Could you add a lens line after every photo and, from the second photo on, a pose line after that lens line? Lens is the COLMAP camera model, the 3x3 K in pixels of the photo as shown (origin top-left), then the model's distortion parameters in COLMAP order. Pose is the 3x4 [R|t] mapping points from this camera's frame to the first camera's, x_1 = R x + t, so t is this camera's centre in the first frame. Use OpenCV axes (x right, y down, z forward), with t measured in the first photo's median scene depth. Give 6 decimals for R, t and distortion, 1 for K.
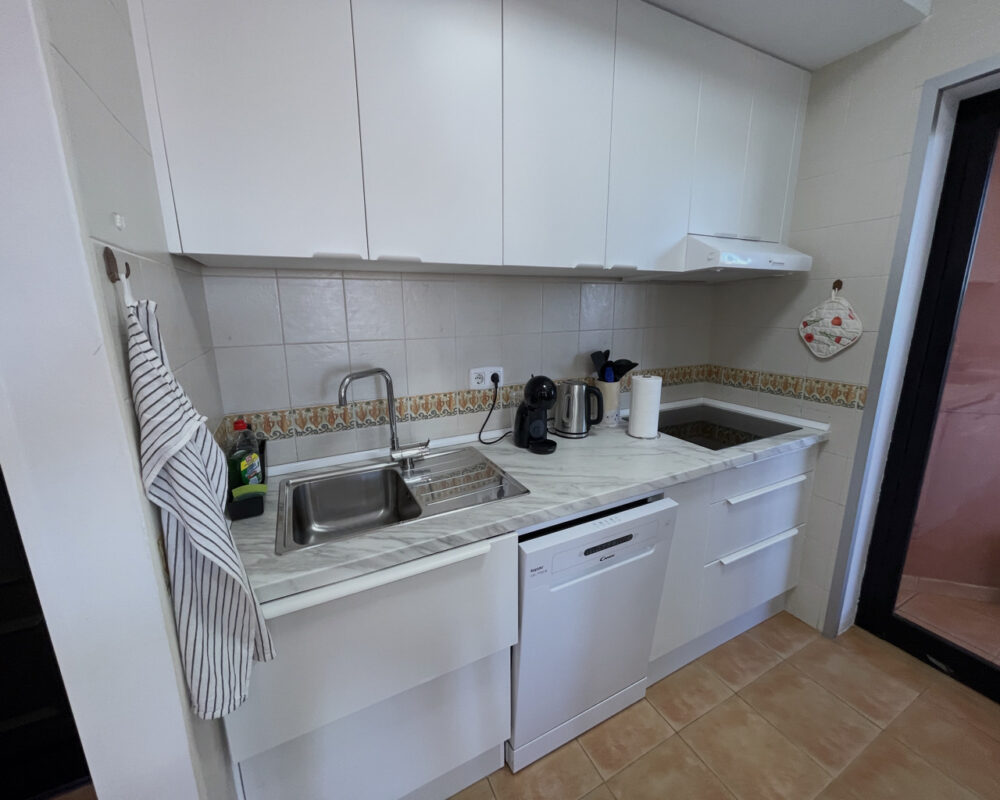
lens RADIAL K [[404.8, 0, 497.8], [0, 404.8, 392.2], [0, 0, 1]] dist [-0.000626, -0.000079]
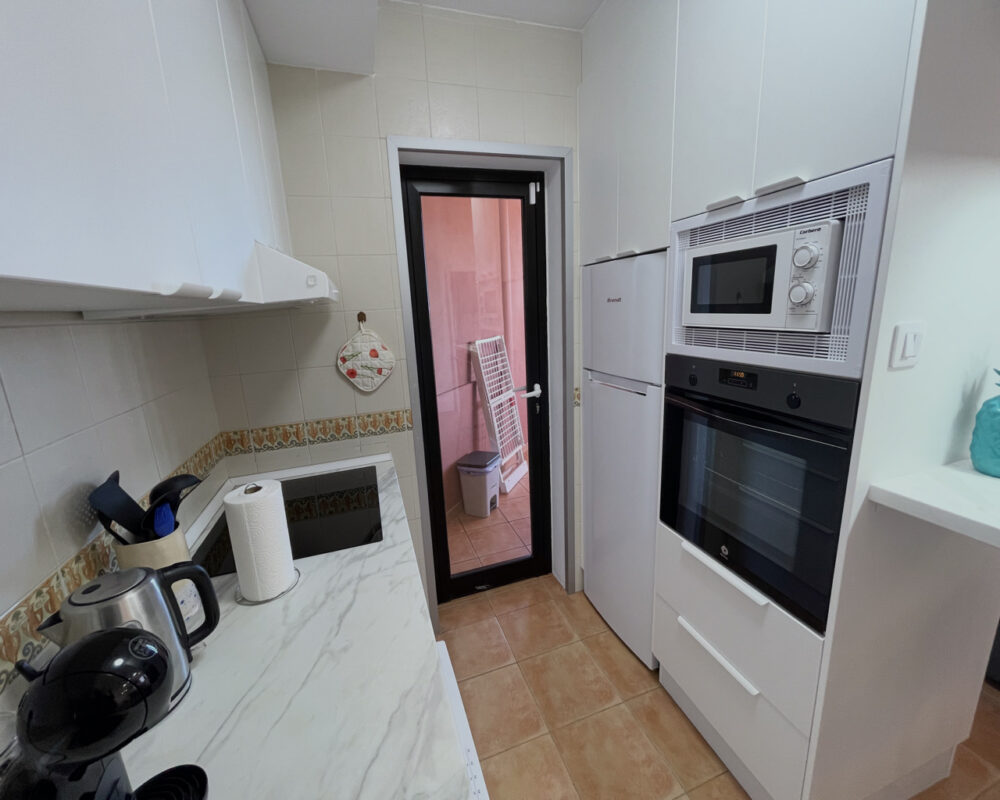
lens RADIAL K [[404.8, 0, 499.9], [0, 404.8, 393.1], [0, 0, 1]] dist [-0.000626, -0.000079]
pose [[0.134072, -0.208046, 0.968887, -0.092425], [0.255611, 0.951889, 0.169026, -0.168617], [-0.957438, 0.224997, 0.180801, 0.541779]]
